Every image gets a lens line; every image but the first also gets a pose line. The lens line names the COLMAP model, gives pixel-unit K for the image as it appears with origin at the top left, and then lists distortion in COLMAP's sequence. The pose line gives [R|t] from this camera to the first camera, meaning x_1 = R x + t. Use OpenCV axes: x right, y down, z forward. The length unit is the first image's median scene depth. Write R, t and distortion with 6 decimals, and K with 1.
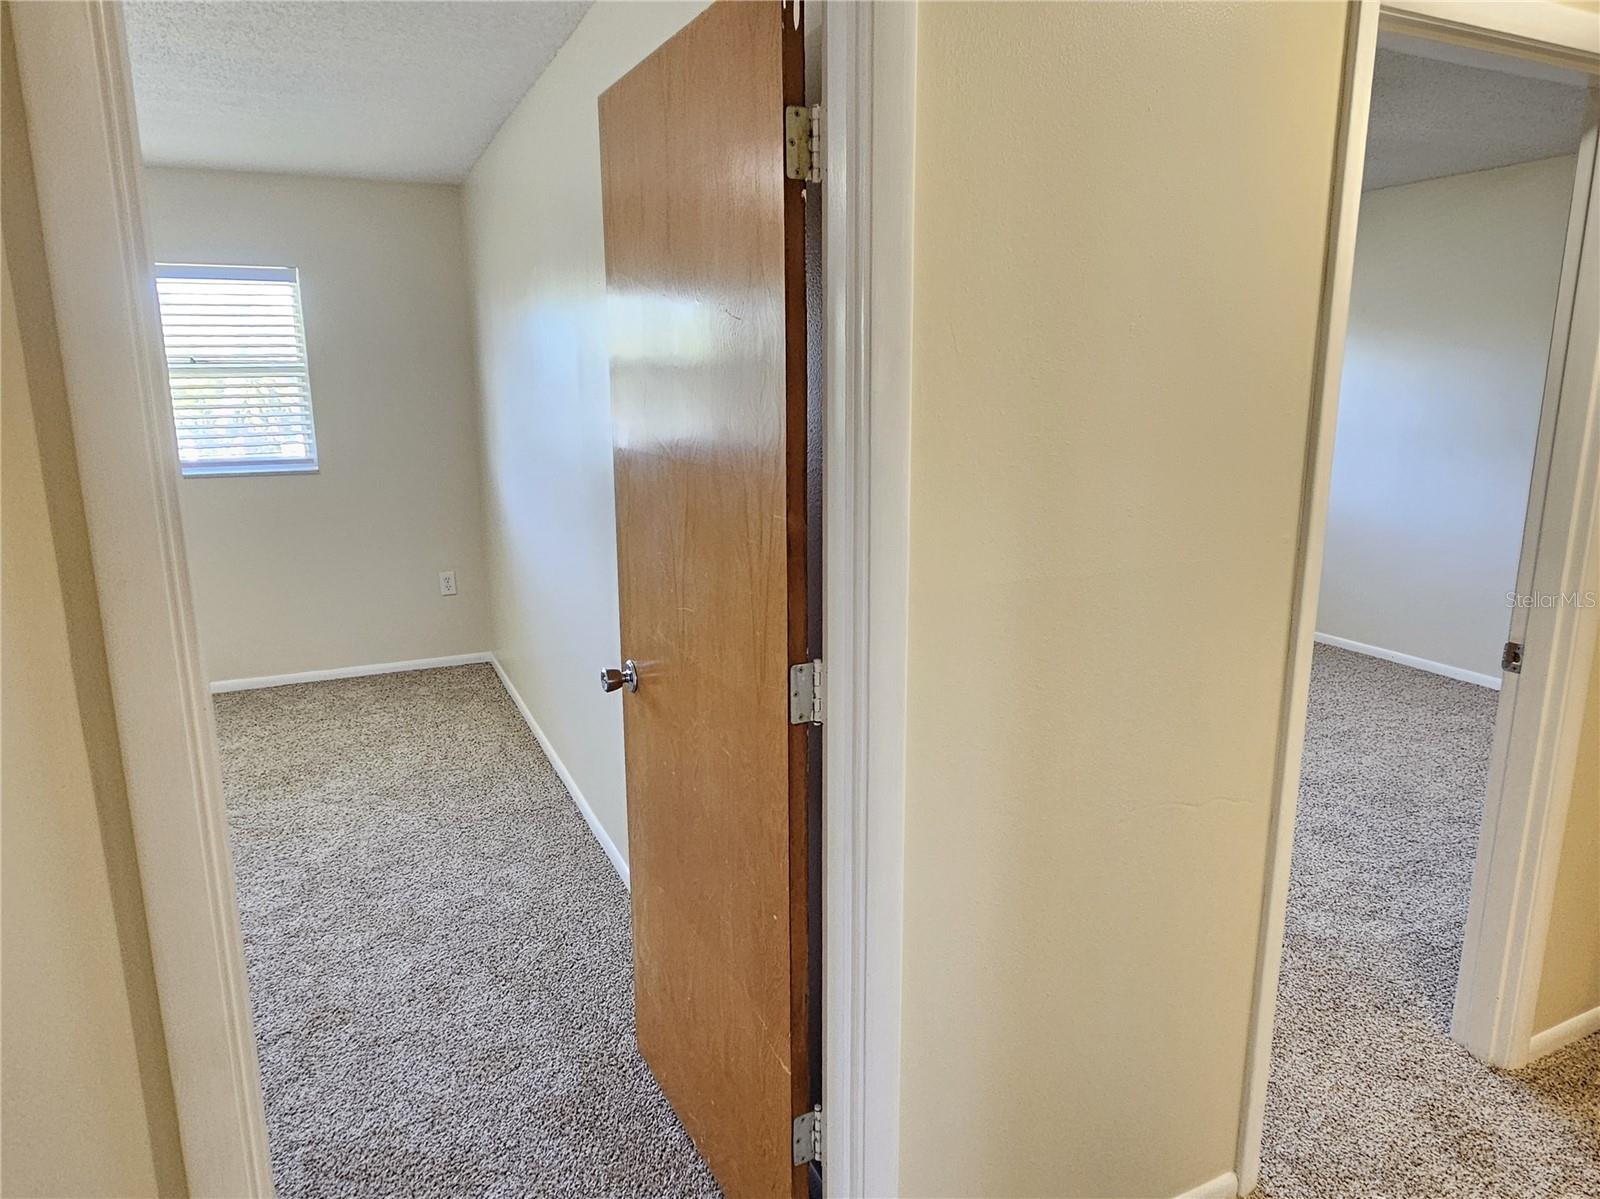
lens RADIAL K [[1006.5, 0, 794.9], [0, 1006.5, 591.9], [0, 0, 1]] dist [0.001020, 0.000872]
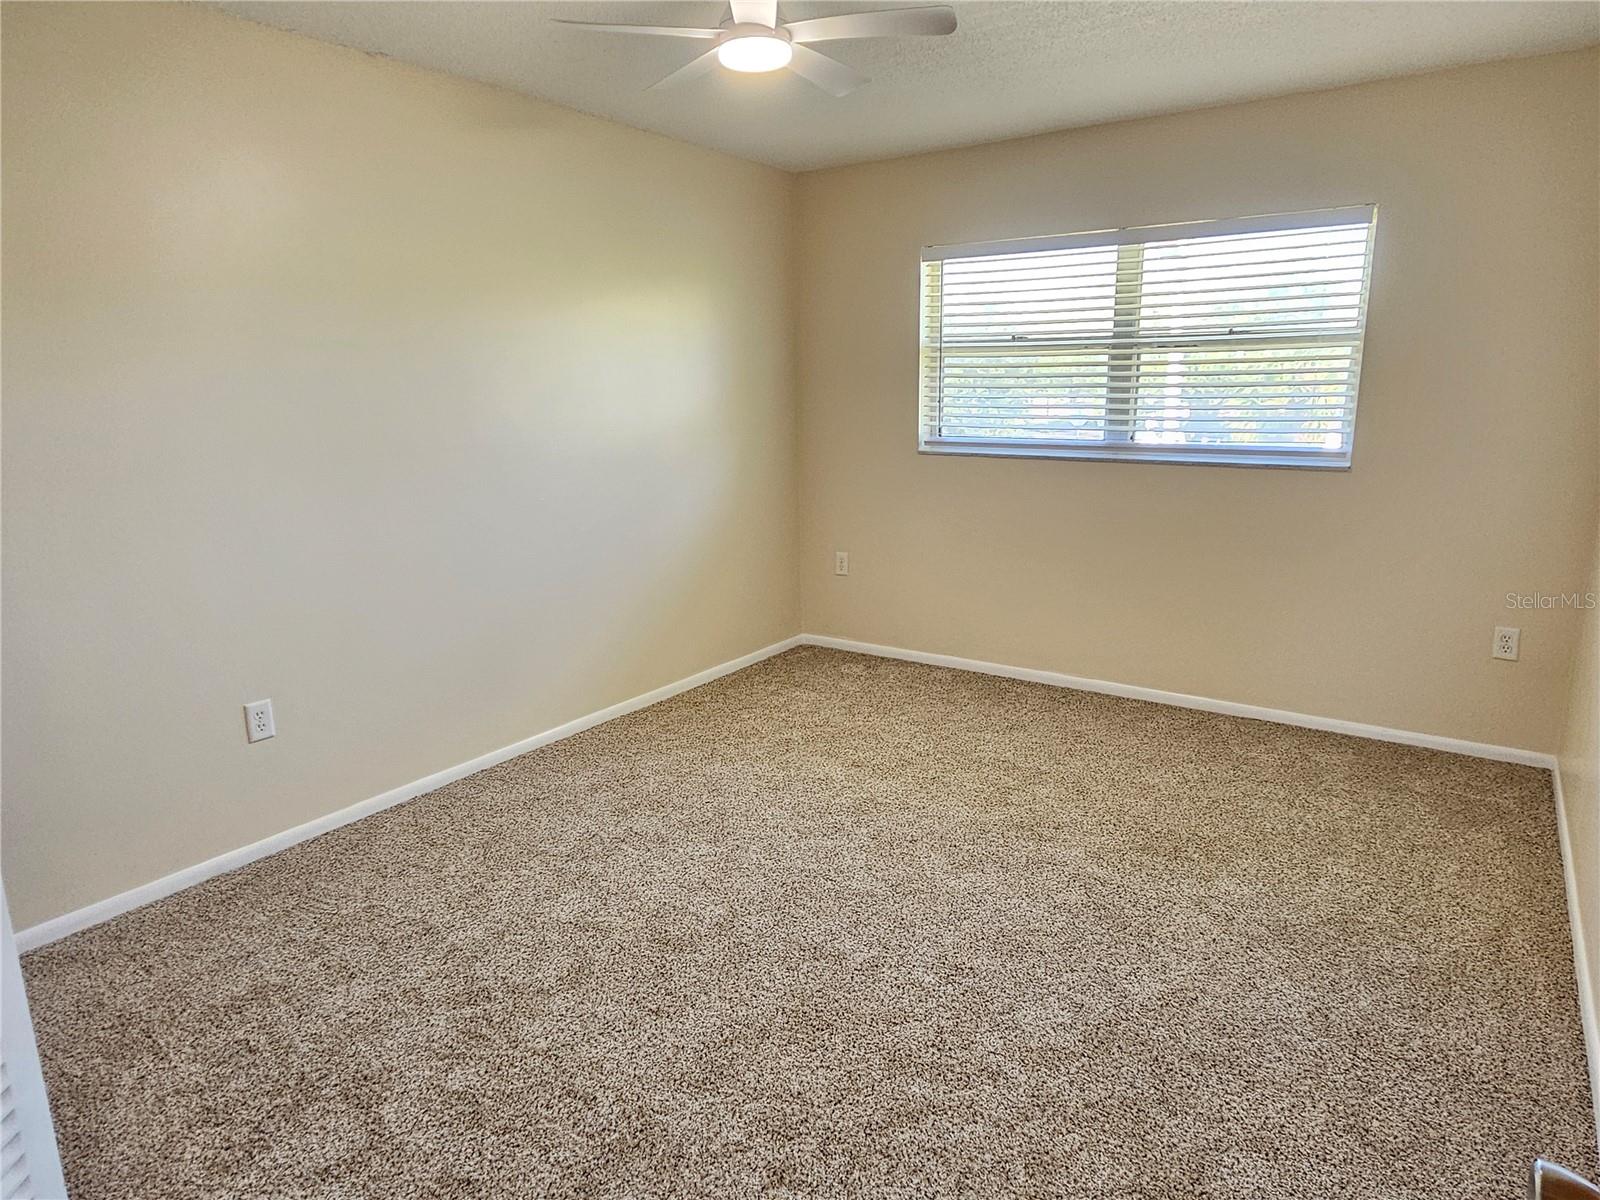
lens RADIAL K [[976.8, 0, 797.2], [0, 976.8, 594.9], [0, 0, 1]] dist [0.003147, 0.001430]
pose [[0.502075, 0.191499, -0.843356, -0.031043], [-0.164615, 0.978509, 0.124188, -0.049530], [0.849013, 0.076478, 0.522808, 0.257113]]
